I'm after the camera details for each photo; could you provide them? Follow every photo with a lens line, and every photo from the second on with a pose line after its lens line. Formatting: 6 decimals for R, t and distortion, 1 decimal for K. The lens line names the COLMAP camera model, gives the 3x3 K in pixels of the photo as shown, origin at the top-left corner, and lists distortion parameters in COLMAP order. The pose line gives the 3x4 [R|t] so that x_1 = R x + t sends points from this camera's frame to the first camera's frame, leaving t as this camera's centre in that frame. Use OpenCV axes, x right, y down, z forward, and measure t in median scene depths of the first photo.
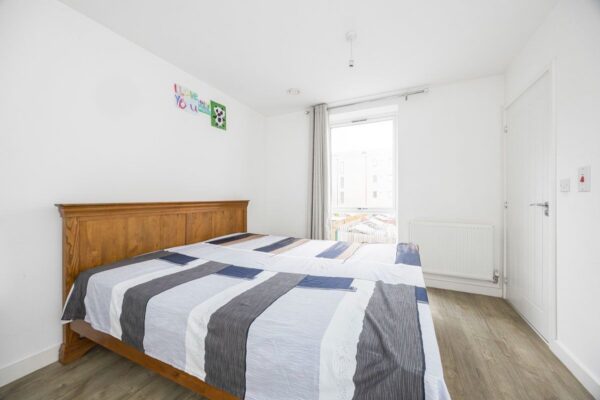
lens RADIAL K [[231.1, 0, 297.8], [0, 231.1, 197.6], [0, 0, 1]] dist [-0.000286, -0.000011]
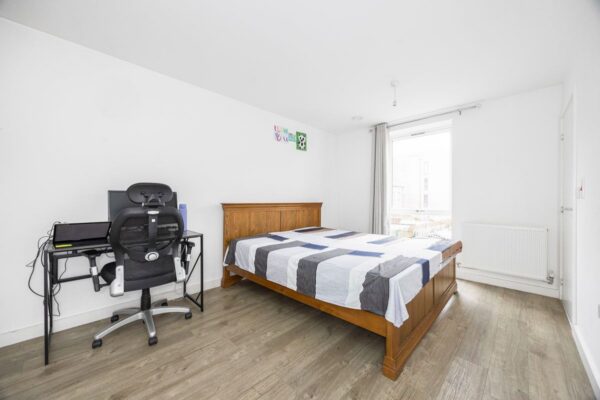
lens RADIAL K [[231.1, 0, 297.8], [0, 231.1, 197.6], [0, 0, 1]] dist [-0.000286, -0.000011]
pose [[0.945260, 0.004587, -0.326286, 0.117247], [-0.007870, 0.999931, -0.008744, -0.004514], [0.326223, 0.010833, 0.945231, -0.404793]]
